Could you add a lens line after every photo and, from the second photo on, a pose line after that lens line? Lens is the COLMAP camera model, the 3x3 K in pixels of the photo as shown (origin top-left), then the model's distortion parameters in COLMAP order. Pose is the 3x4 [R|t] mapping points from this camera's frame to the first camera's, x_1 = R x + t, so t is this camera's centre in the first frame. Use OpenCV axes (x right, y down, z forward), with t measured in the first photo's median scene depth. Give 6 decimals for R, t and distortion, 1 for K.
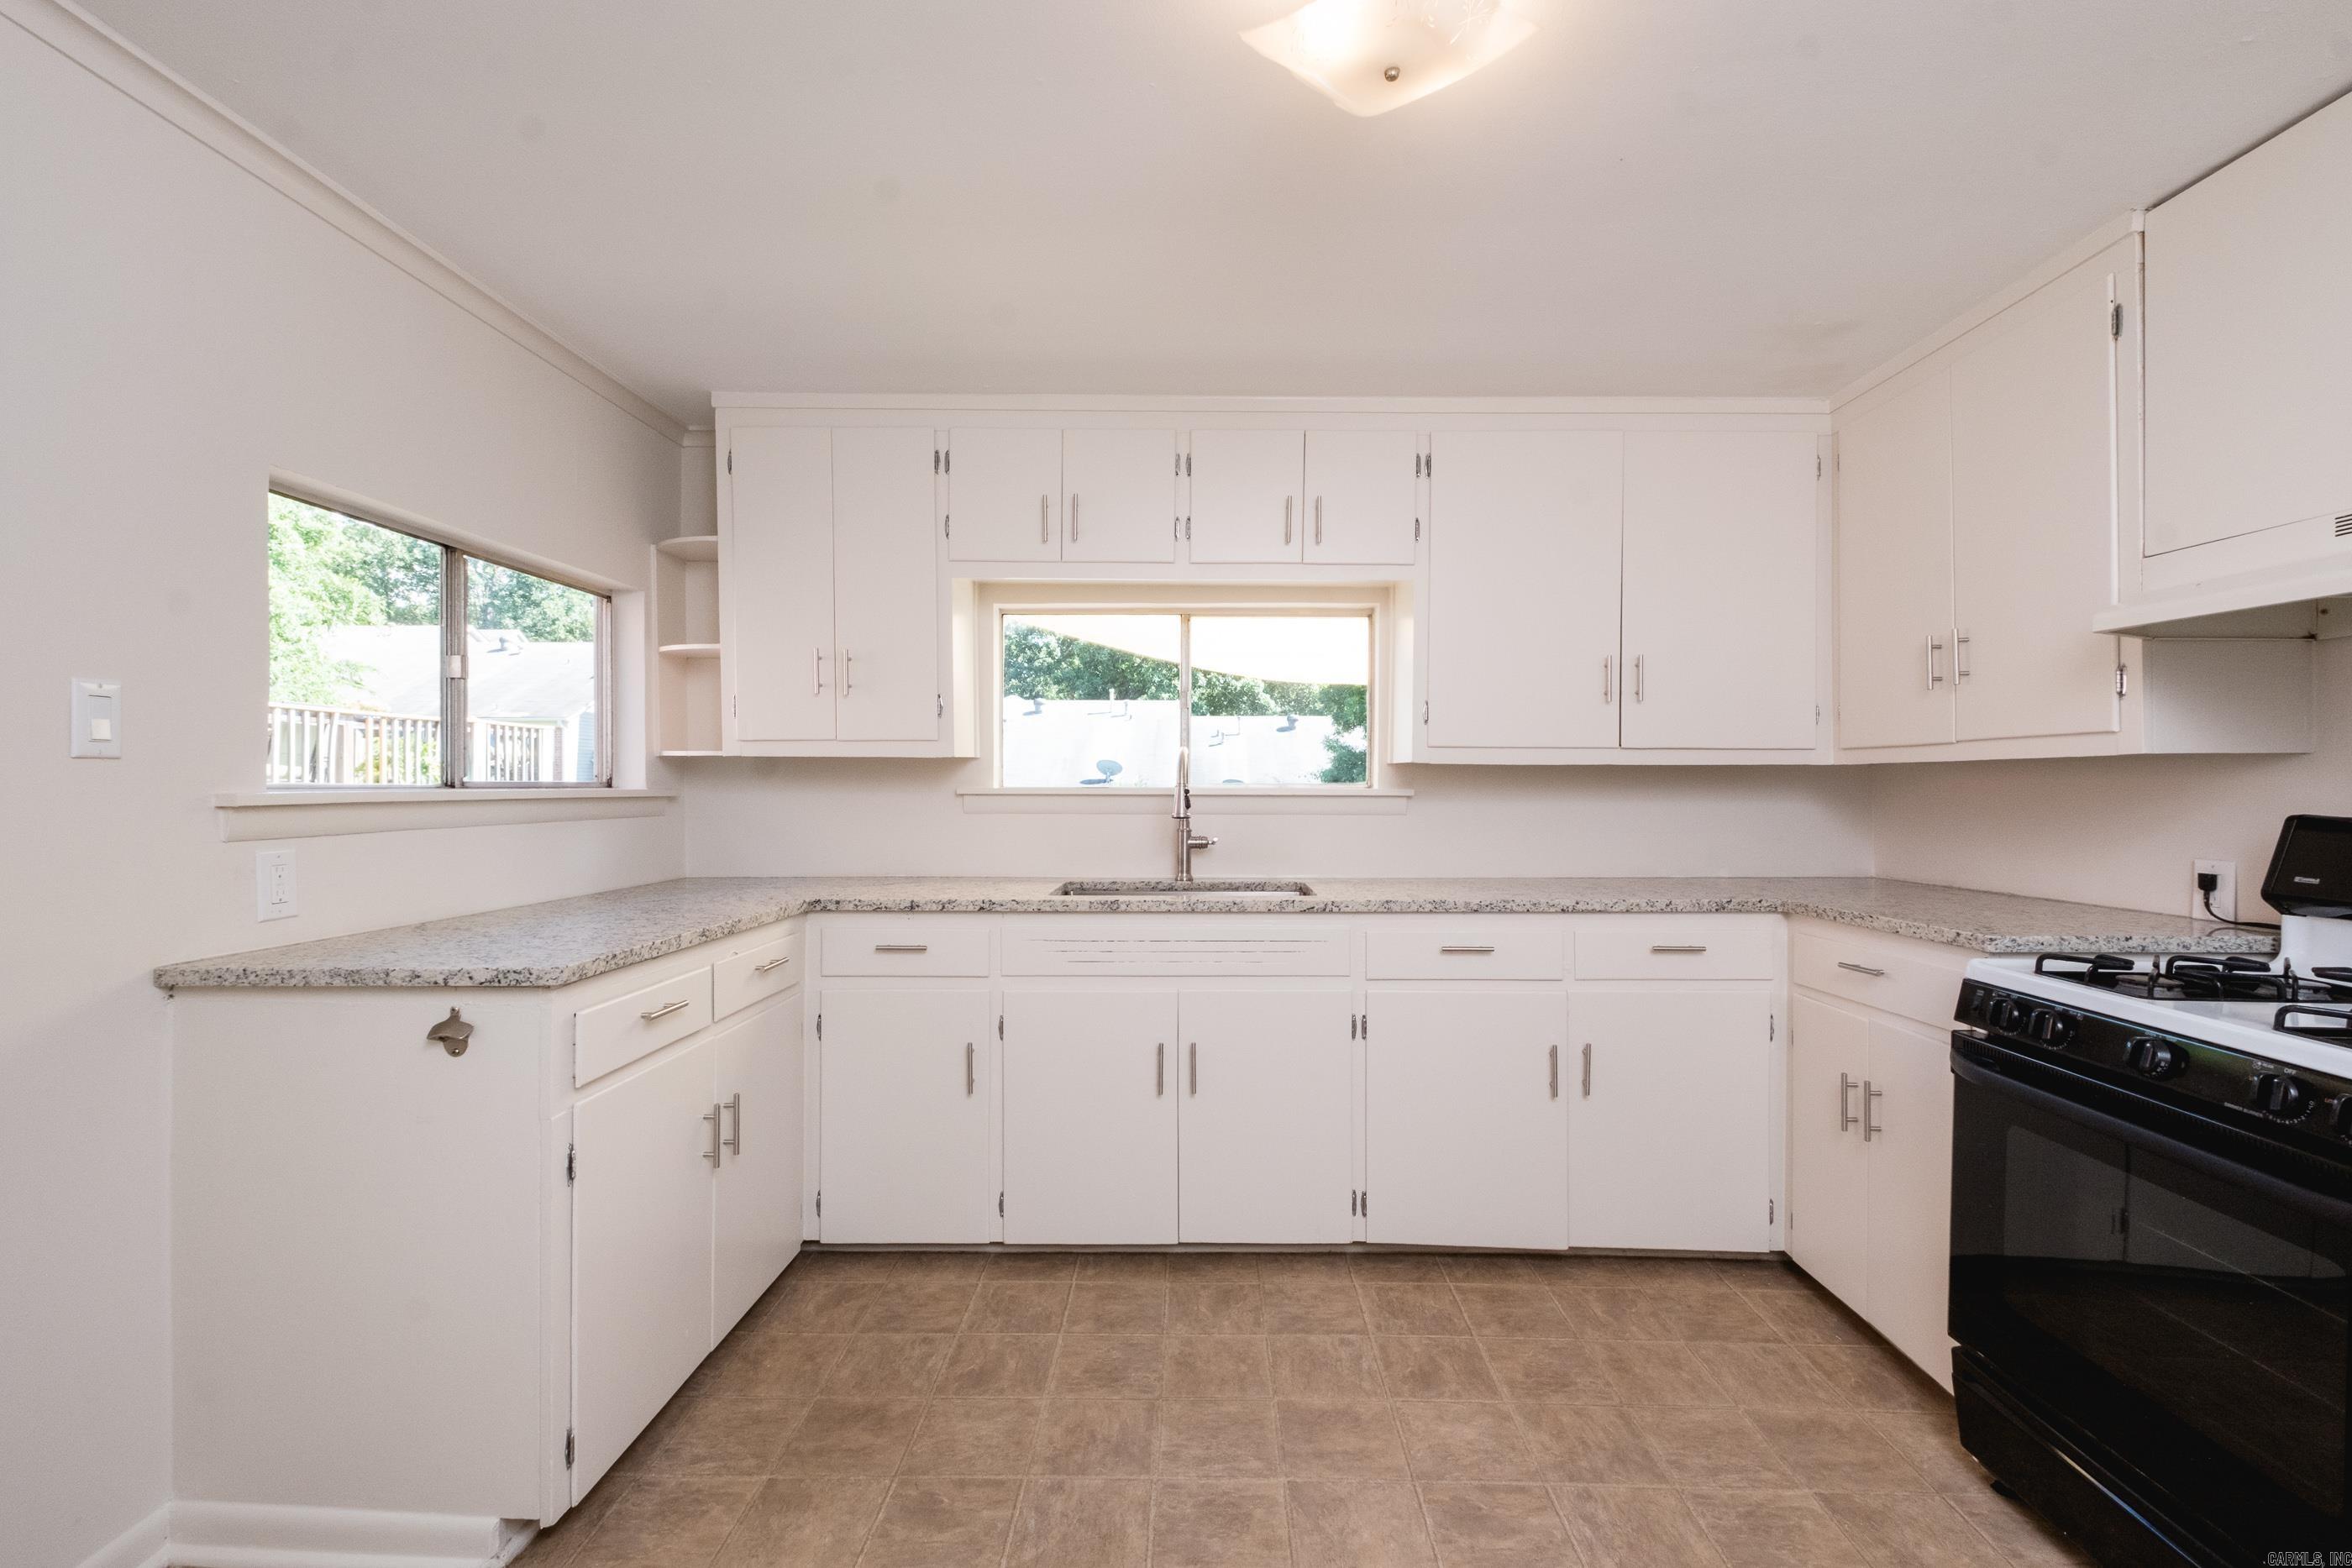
lens RADIAL K [[1032.0, 0, 1191.4], [0, 1032.0, 783.5], [0, 0, 1]] dist [0.011018, -0.009794]
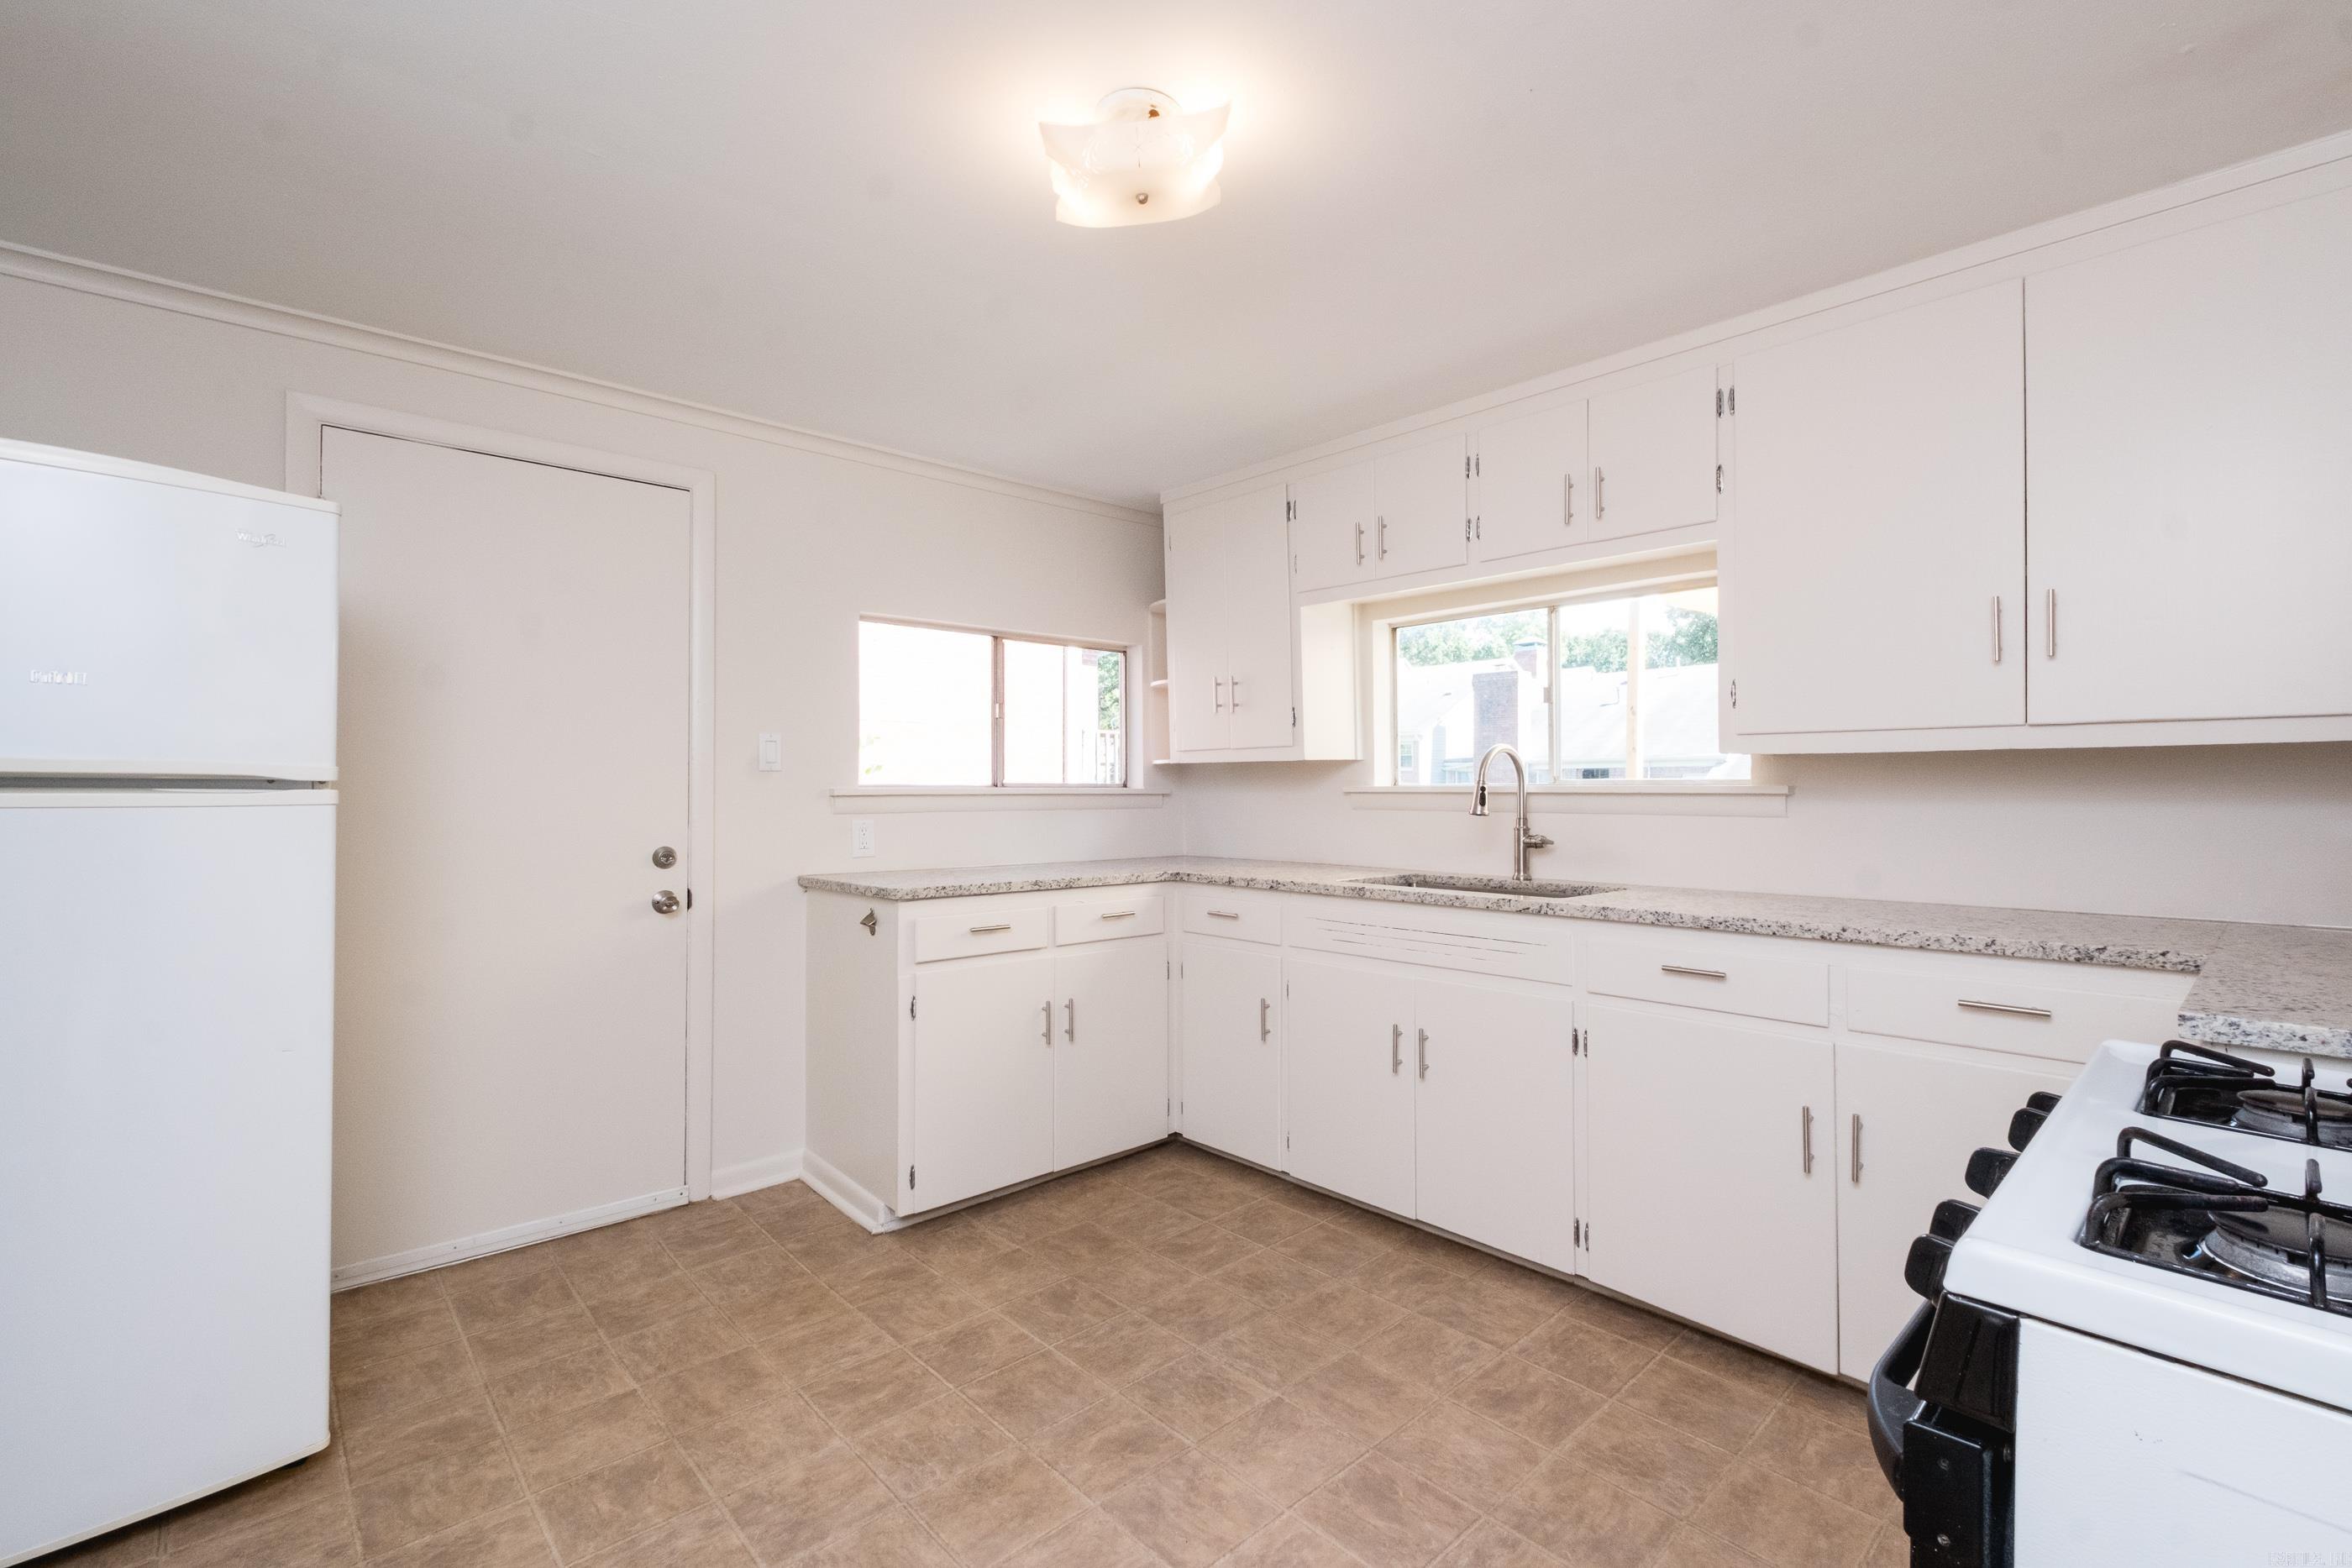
lens RADIAL K [[1047.9, 0, 1176.0], [0, 1047.9, 784.0], [0, 0, 1]] dist [0.010978, -0.010190]
pose [[0.678584, -0.006965, -0.734489, 0.613484], [0.003084, 0.999973, -0.006633, 0.010163], [0.734516, 0.002236, 0.678588, 0.099799]]
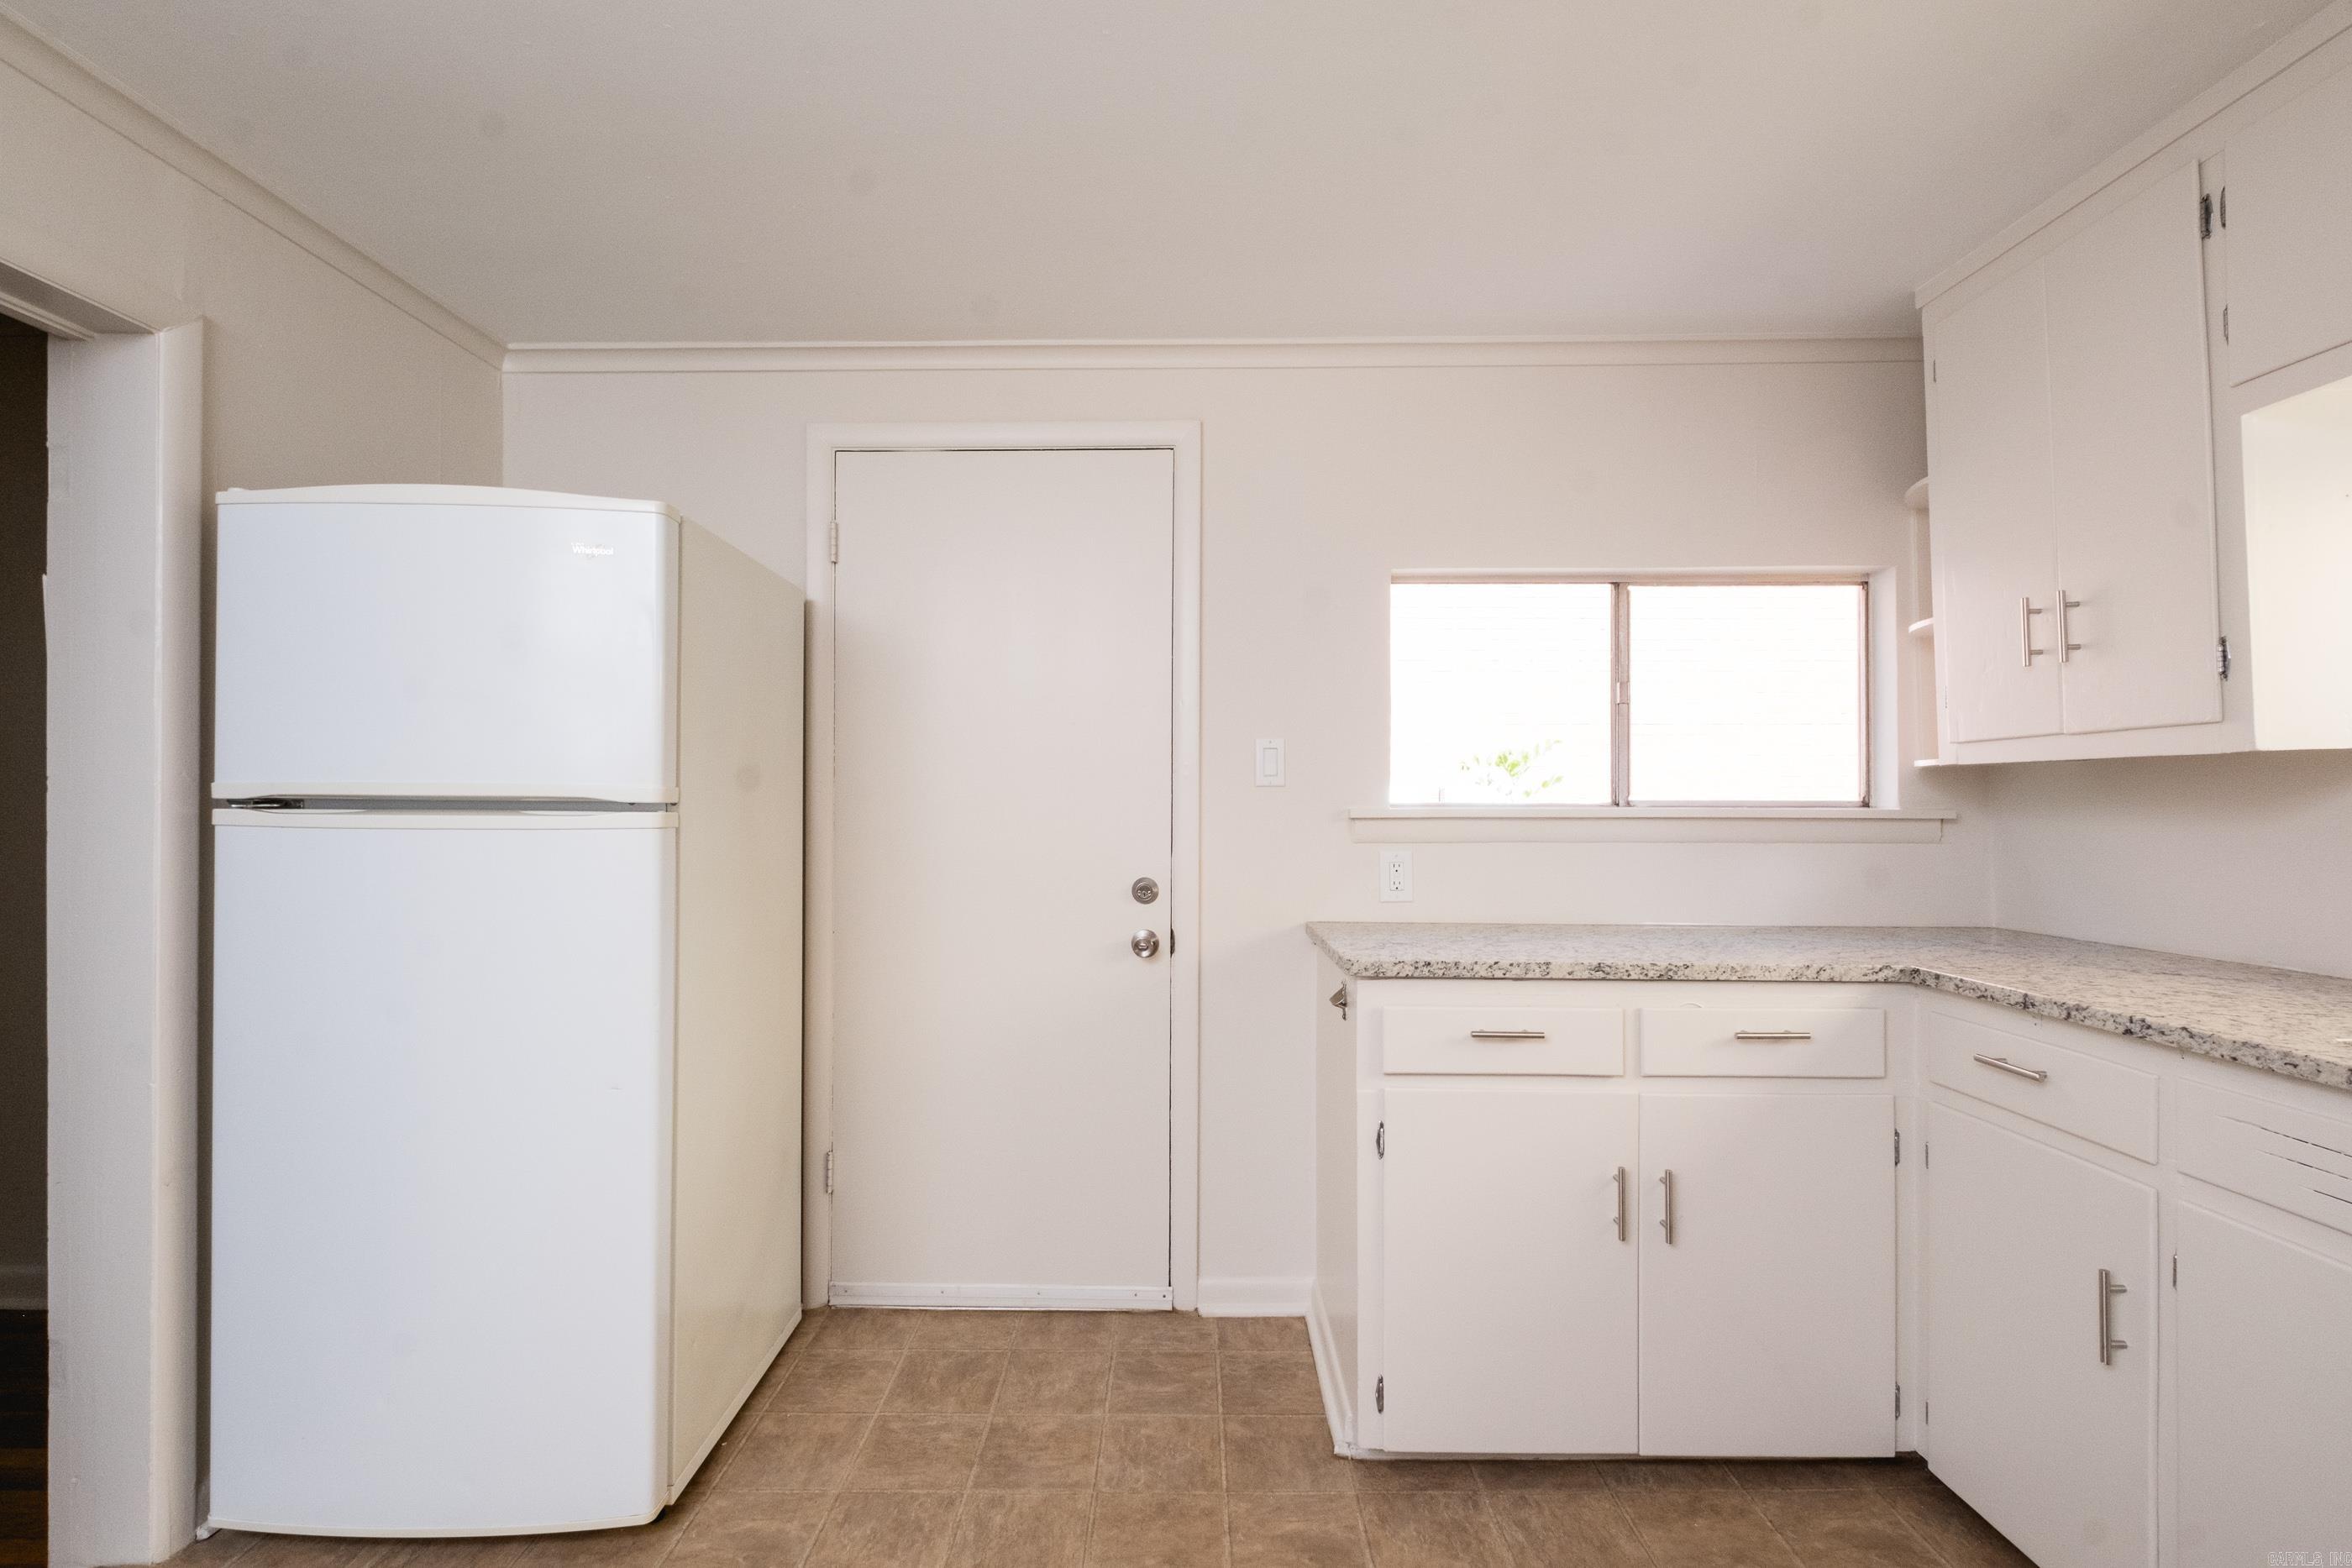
lens RADIAL K [[1053.6, 0, 1172.0], [0, 1053.6, 793.0], [0, 0, 1]] dist [0.003827, -0.000666]
pose [[-0.003299, -0.011689, -0.999926, 0.355475], [-0.000253, 0.999932, -0.011688, 0.002977], [0.999995, 0.000214, -0.003301, 0.503247]]
